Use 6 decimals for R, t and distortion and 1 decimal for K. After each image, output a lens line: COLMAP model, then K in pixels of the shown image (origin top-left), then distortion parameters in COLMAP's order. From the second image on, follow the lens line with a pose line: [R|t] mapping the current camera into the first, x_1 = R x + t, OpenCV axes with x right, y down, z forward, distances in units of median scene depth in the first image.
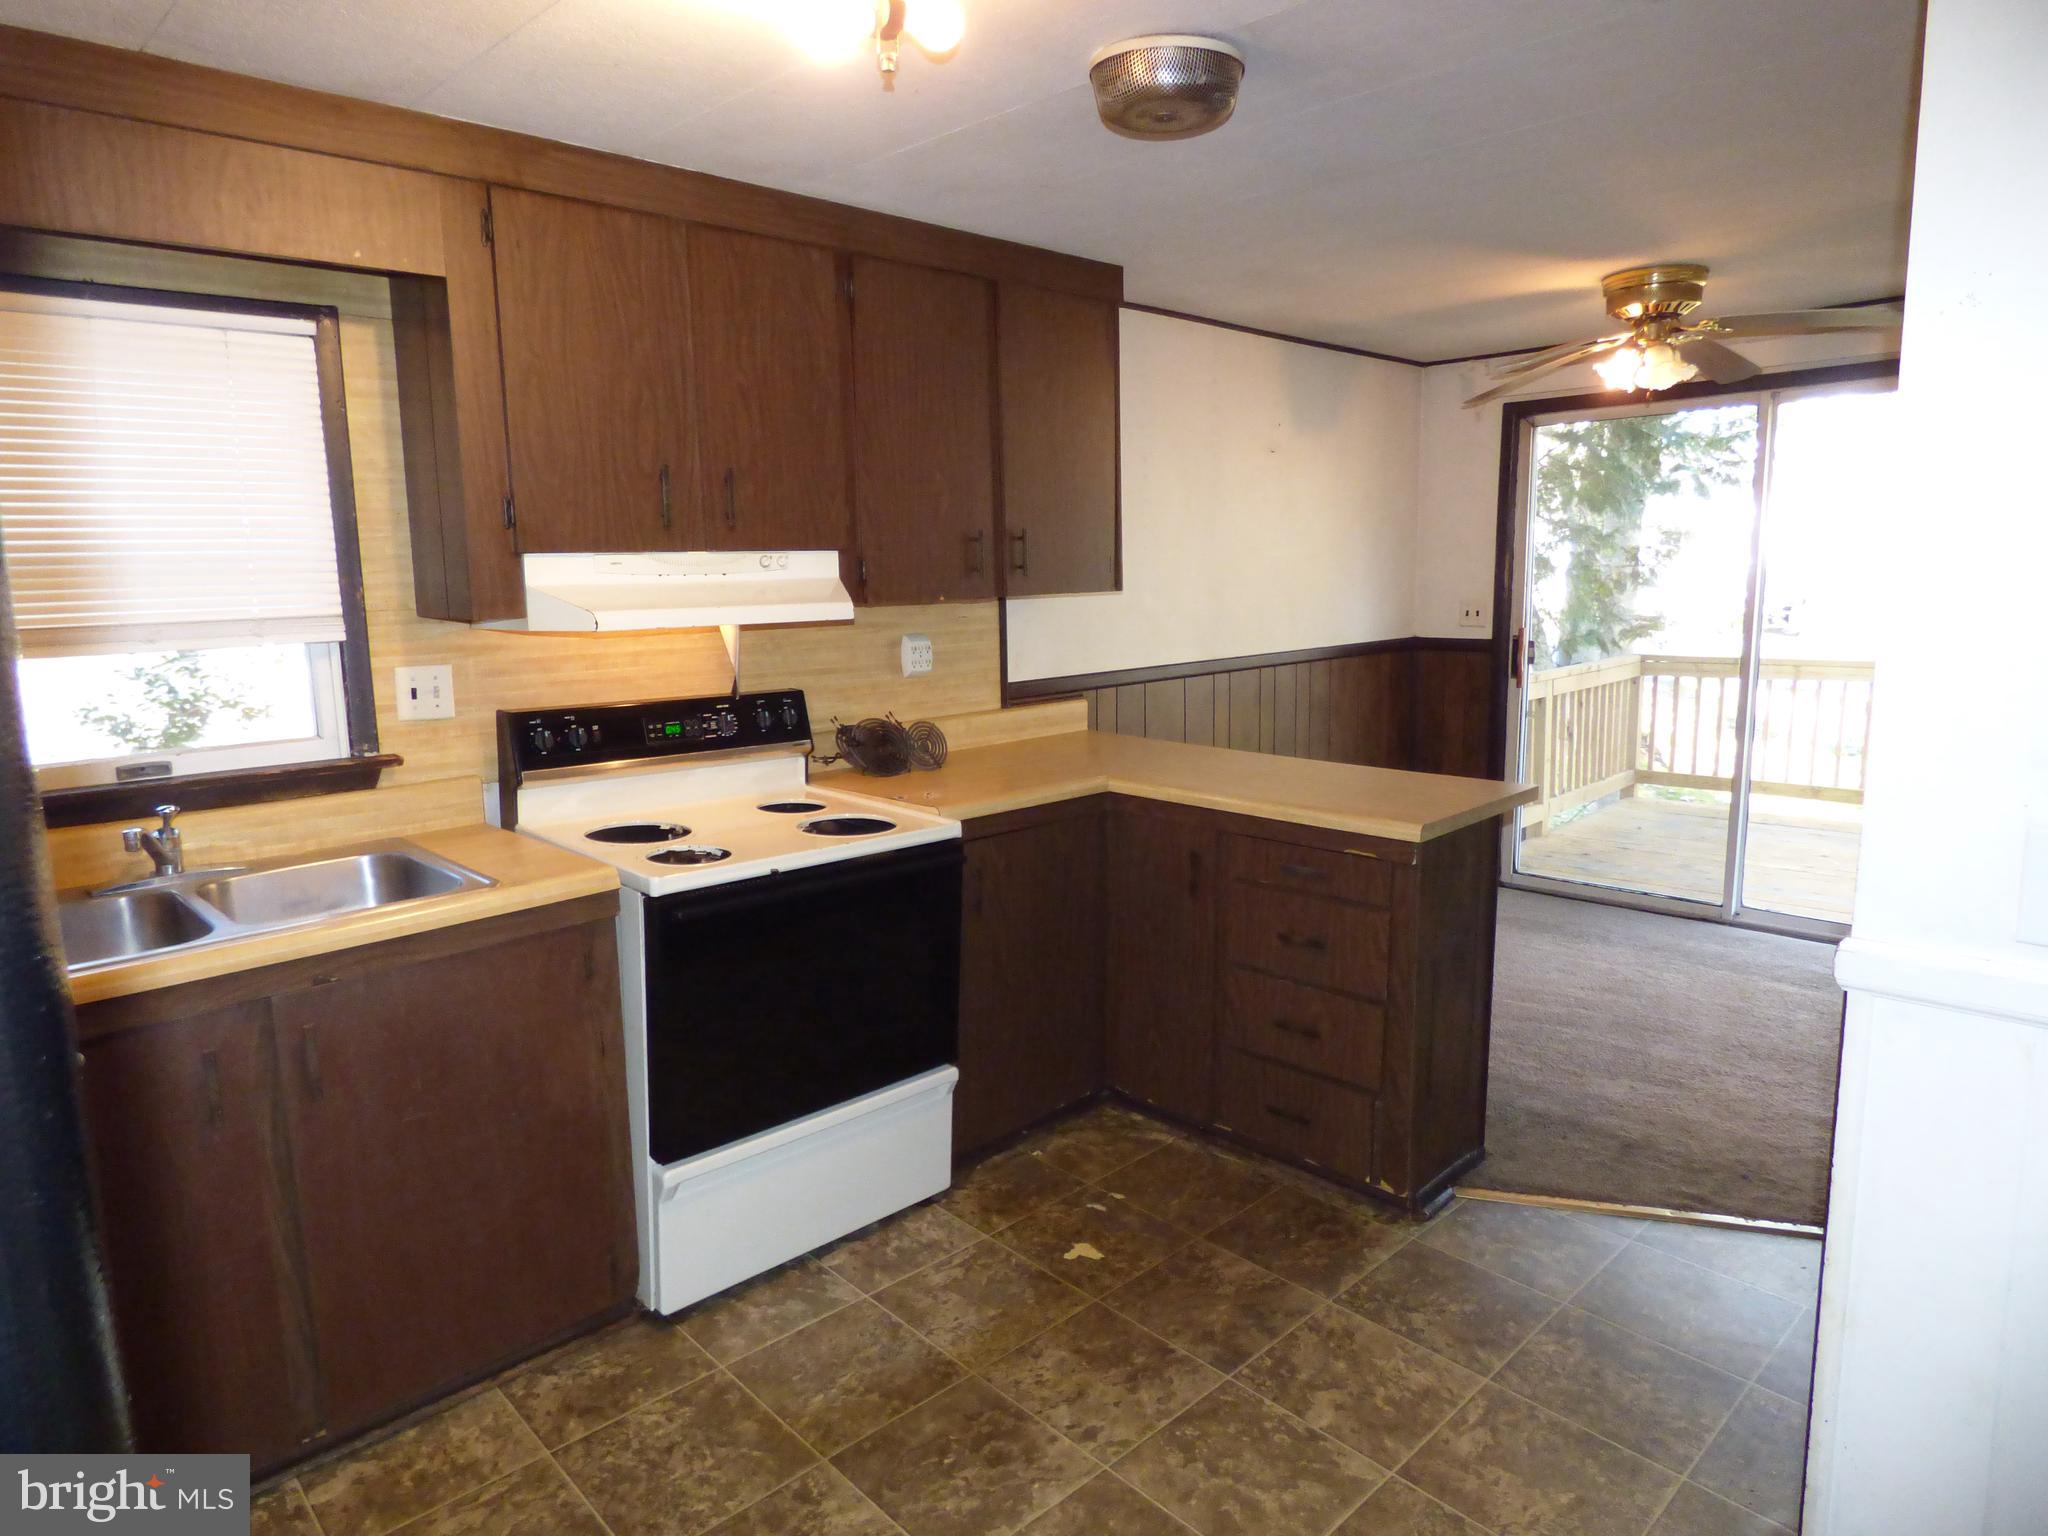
lens RADIAL K [[1232.1, 0, 1015.0], [0, 1232.1, 754.3], [0, 0, 1]] dist [-0.002941, 0.000506]
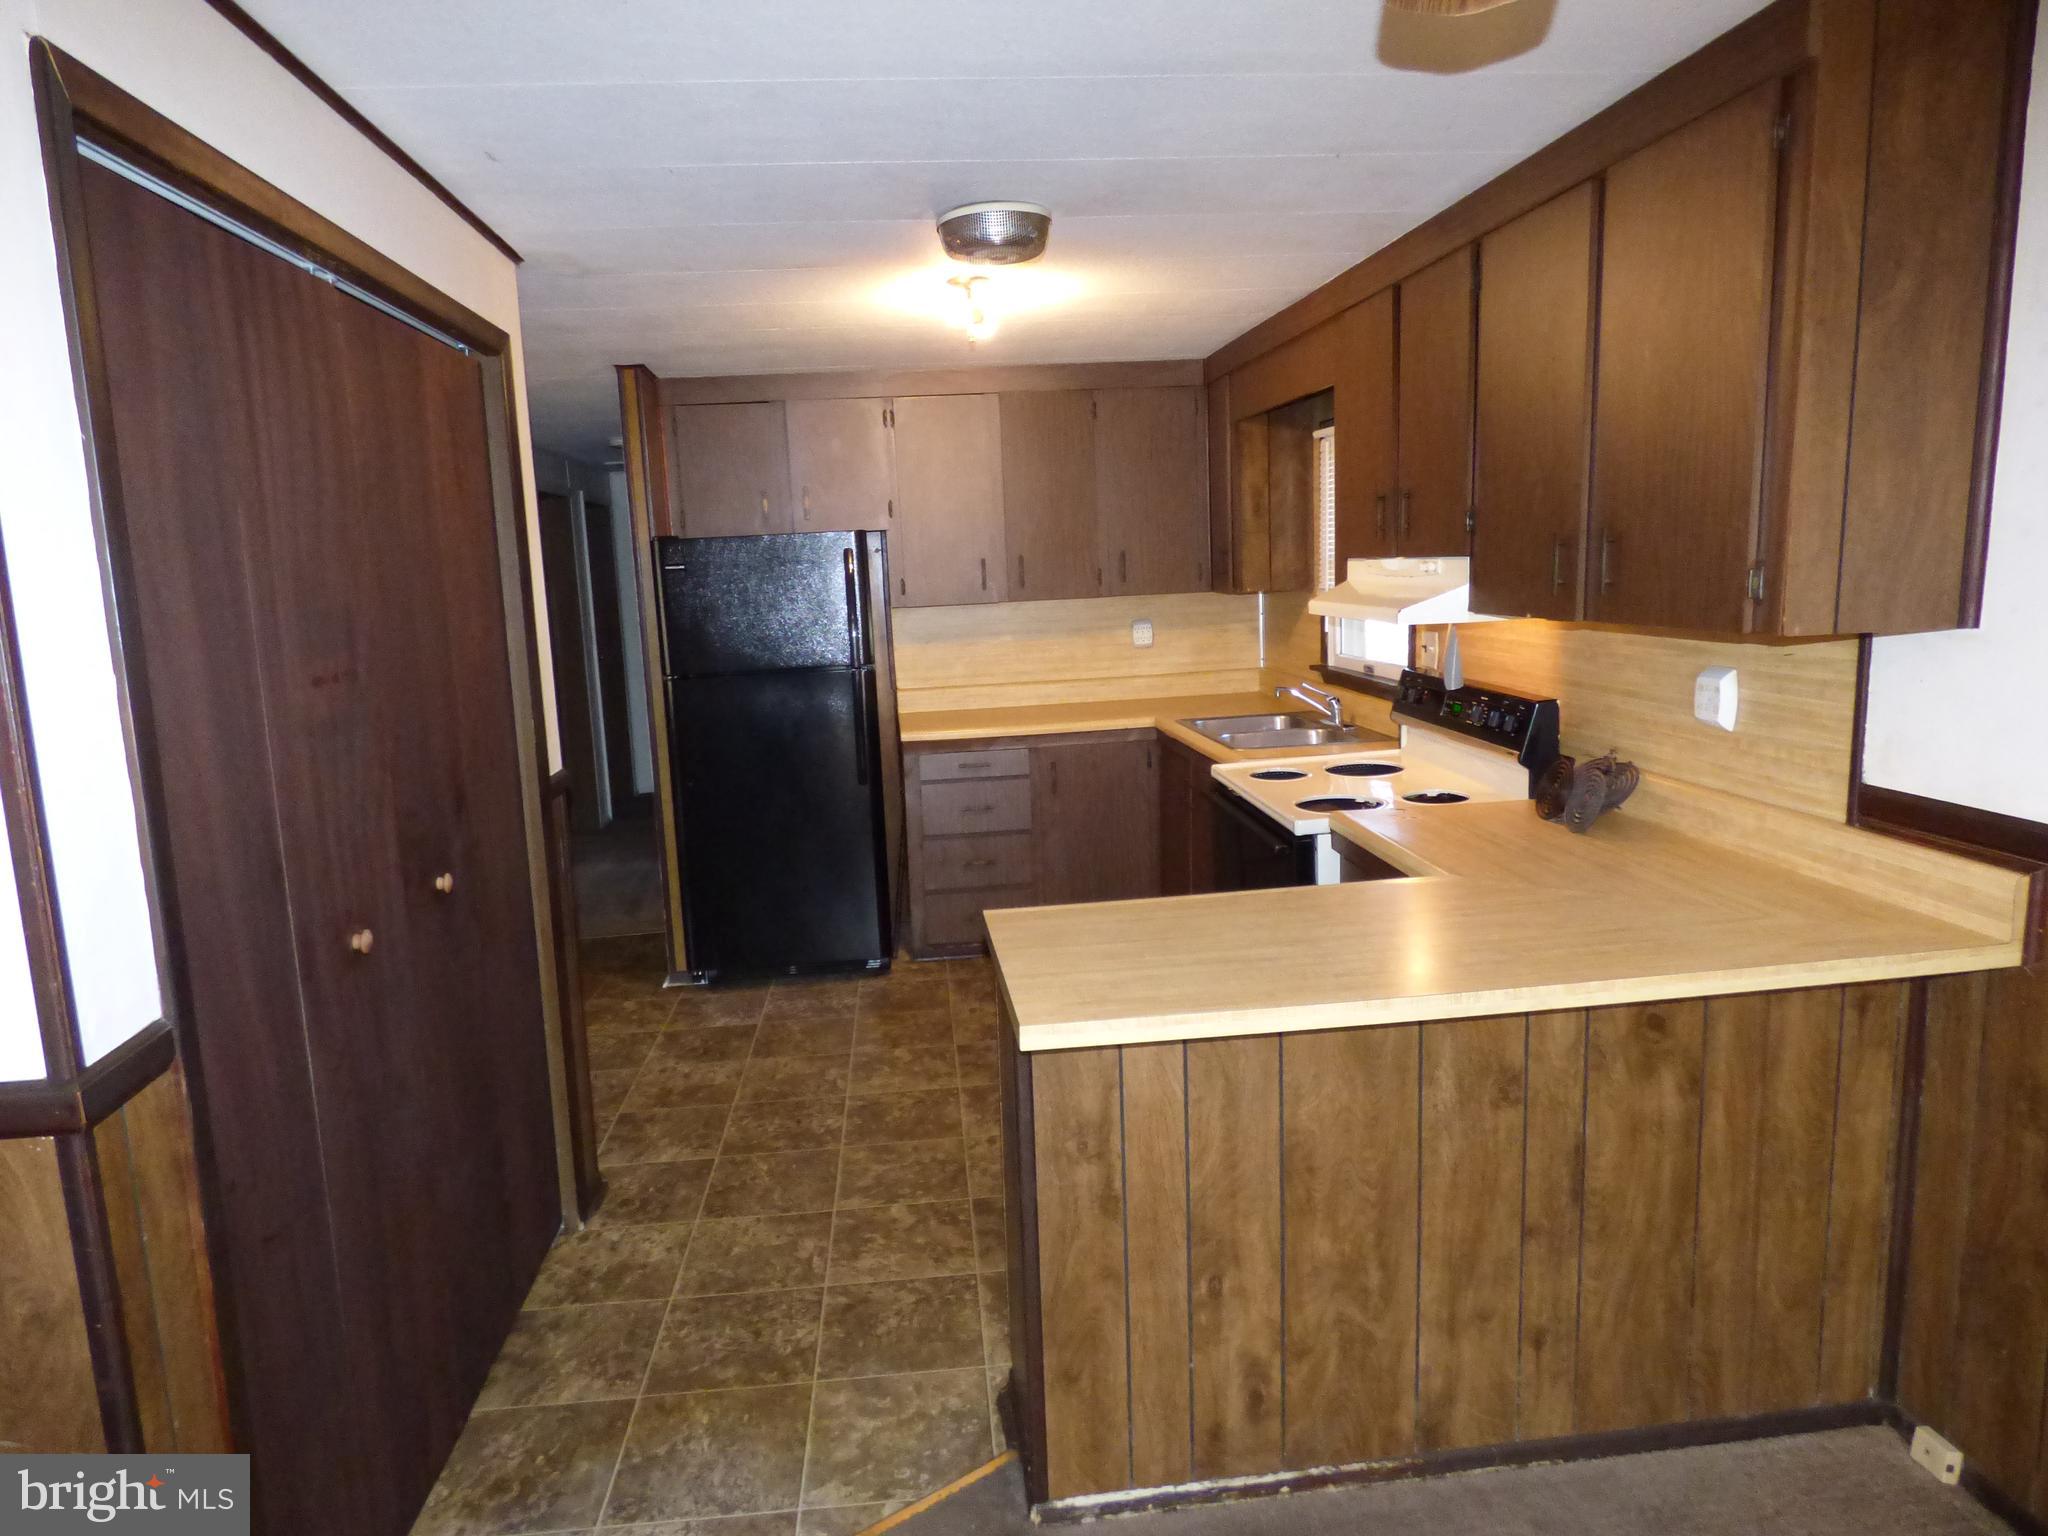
lens RADIAL K [[1246.2, 0, 1023.2], [0, 1246.2, 761.1], [0, 0, 1]] dist [0.003852, 0.001051]
pose [[-0.611116, 0.169719, -0.773132, 0.970940], [-0.069725, 0.961403, 0.266162, -0.281726], [0.788464, 0.216563, -0.575695, 1.507815]]
